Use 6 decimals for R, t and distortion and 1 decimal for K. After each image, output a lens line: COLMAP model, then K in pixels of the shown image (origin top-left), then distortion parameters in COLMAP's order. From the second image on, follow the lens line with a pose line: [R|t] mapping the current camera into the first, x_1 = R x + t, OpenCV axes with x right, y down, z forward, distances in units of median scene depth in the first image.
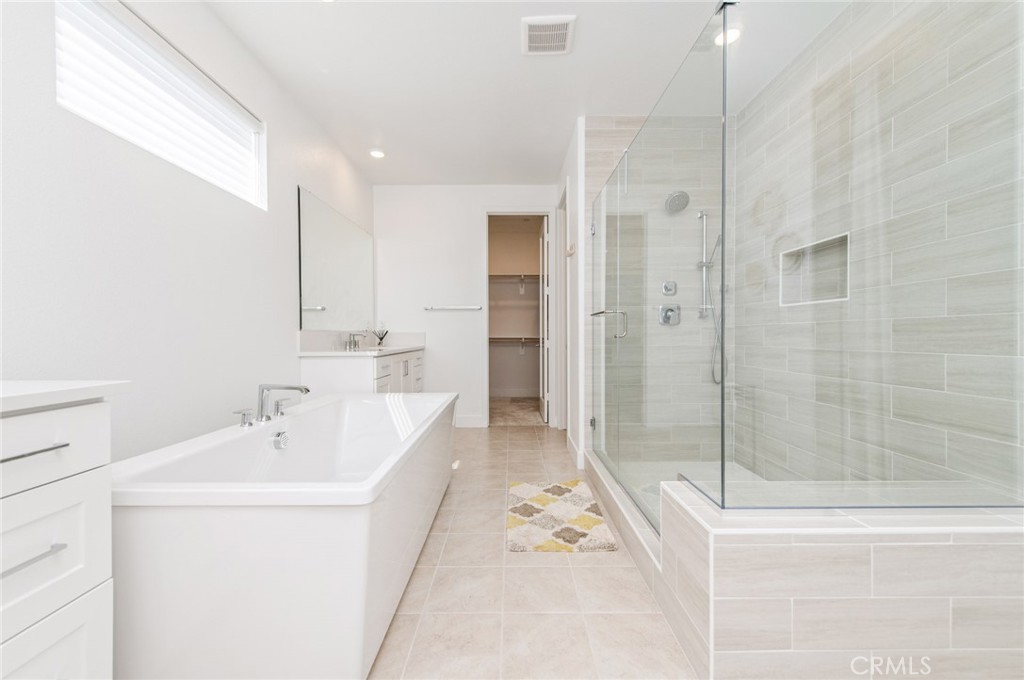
lens RADIAL K [[394.6, 0, 511.2], [0, 394.6, 343.9], [0, 0, 1]] dist [0.000272, -0.000324]
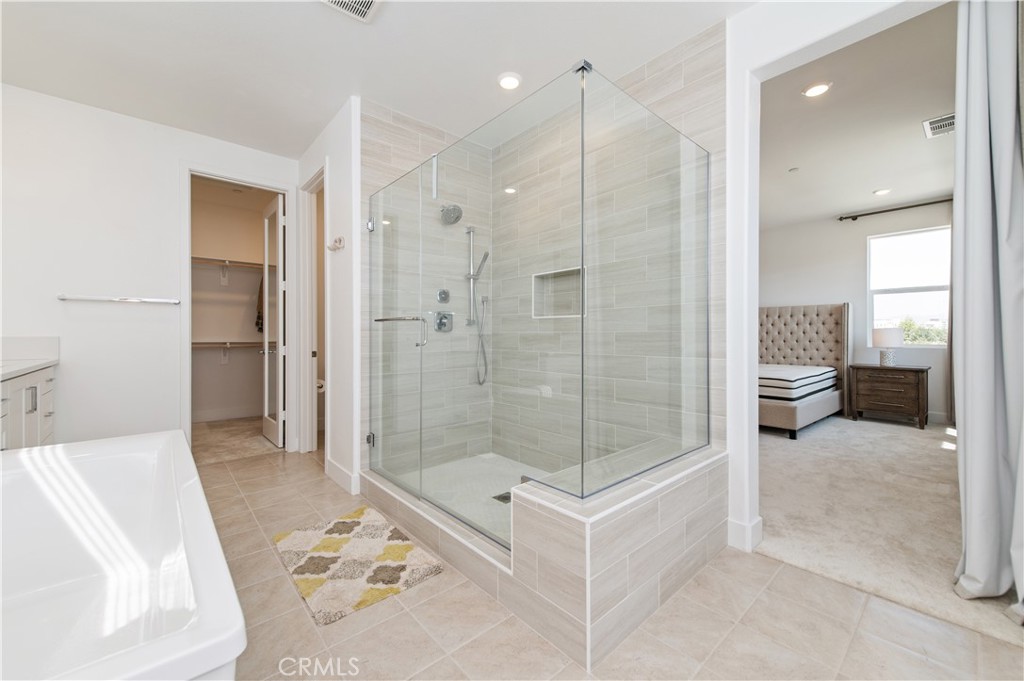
lens RADIAL K [[400.7, 0, 509.1], [0, 400.7, 338.4], [0, 0, 1]] dist [0.003146, -0.000120]
pose [[0.747817, -0.002931, 0.663898, -0.185563], [0.012086, 0.999885, -0.009199, -0.020643], [-0.663795, 0.014903, 0.747766, 0.116371]]
